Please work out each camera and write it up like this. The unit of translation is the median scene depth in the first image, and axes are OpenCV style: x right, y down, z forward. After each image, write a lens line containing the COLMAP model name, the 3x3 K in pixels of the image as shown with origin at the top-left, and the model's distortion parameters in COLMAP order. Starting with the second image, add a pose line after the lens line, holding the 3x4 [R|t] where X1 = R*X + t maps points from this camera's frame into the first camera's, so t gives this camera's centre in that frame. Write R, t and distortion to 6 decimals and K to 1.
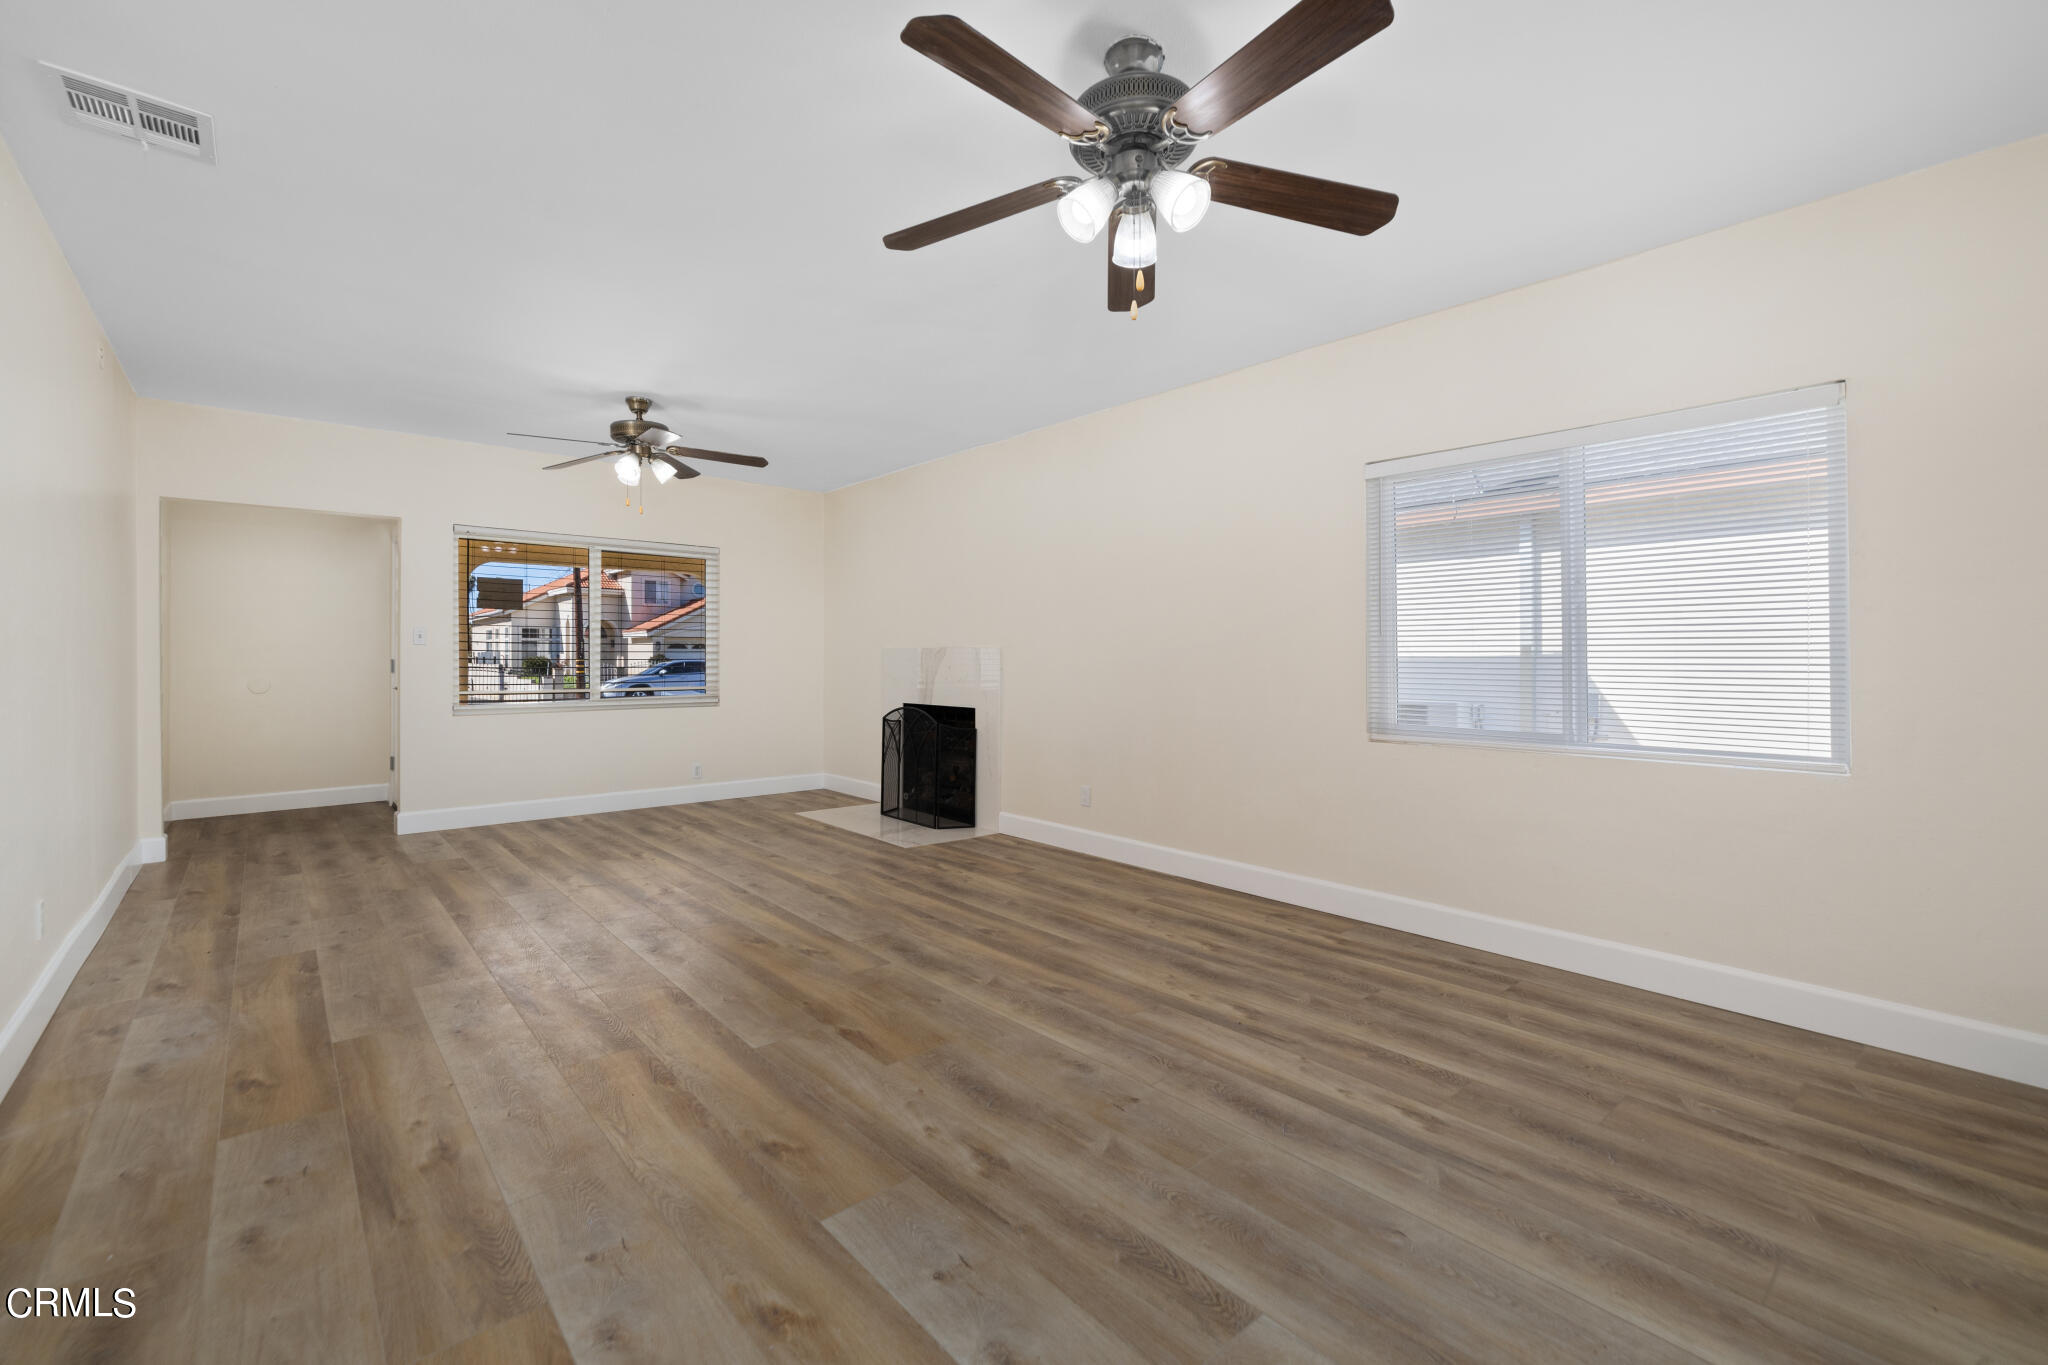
lens RADIAL K [[864.5, 0, 1027.4], [0, 864.5, 661.0], [0, 0, 1]] dist [0.001377, 0.000159]
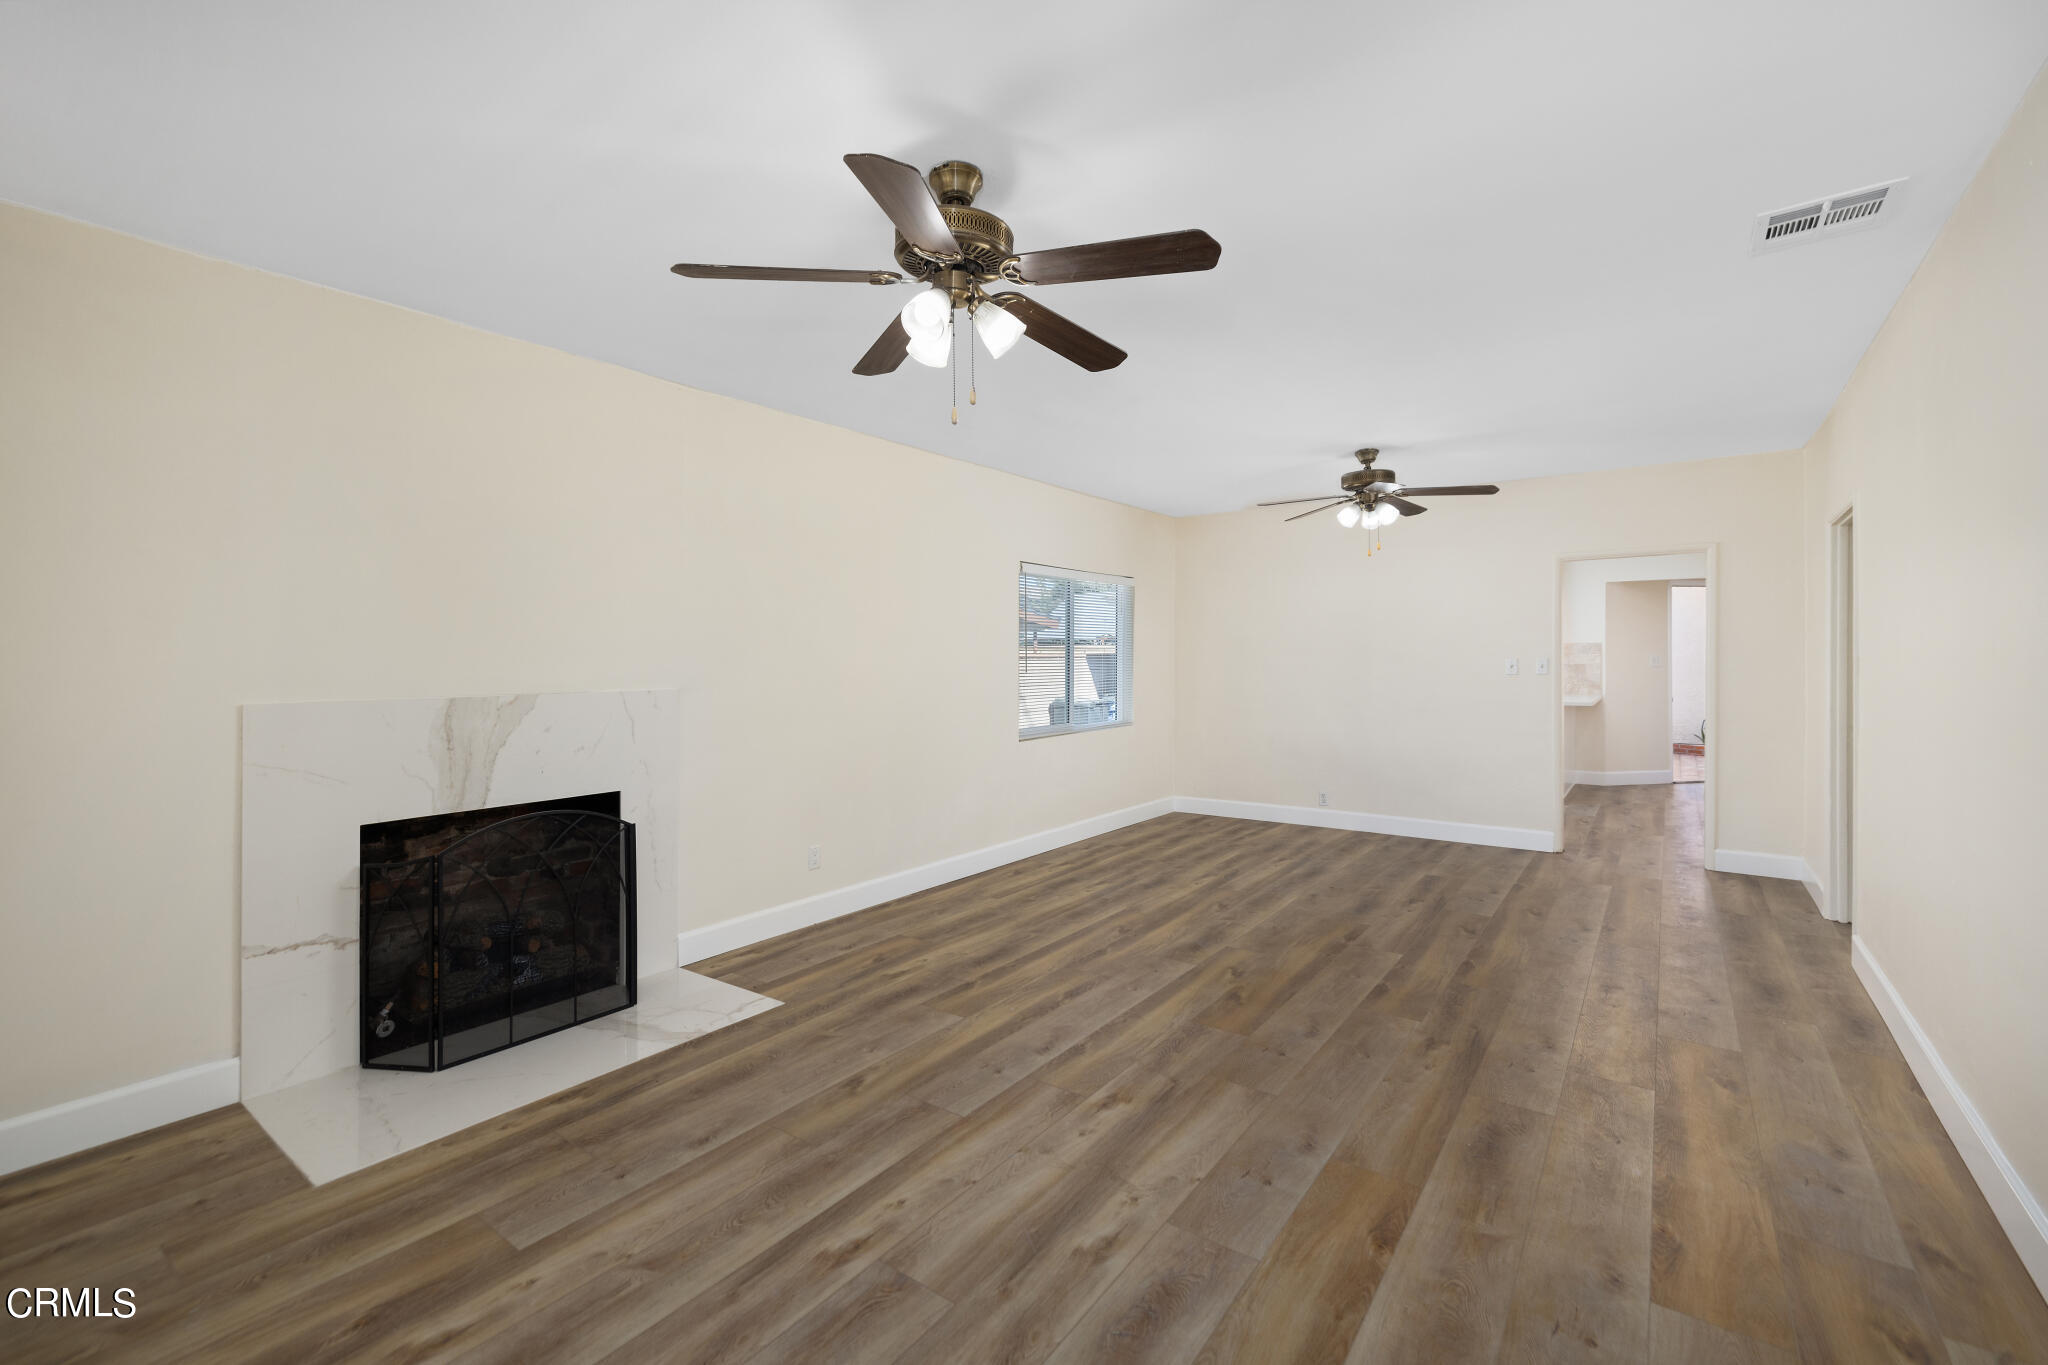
lens RADIAL K [[864.5, 0, 1027.4], [0, 864.5, 661.0], [0, 0, 1]] dist [0.001377, 0.000159]
pose [[-0.211584, 0.000070, 0.977360, -1.254472], [0.008276, 0.999964, 0.001720, -0.061276], [-0.977325, 0.008452, -0.211577, 1.476035]]
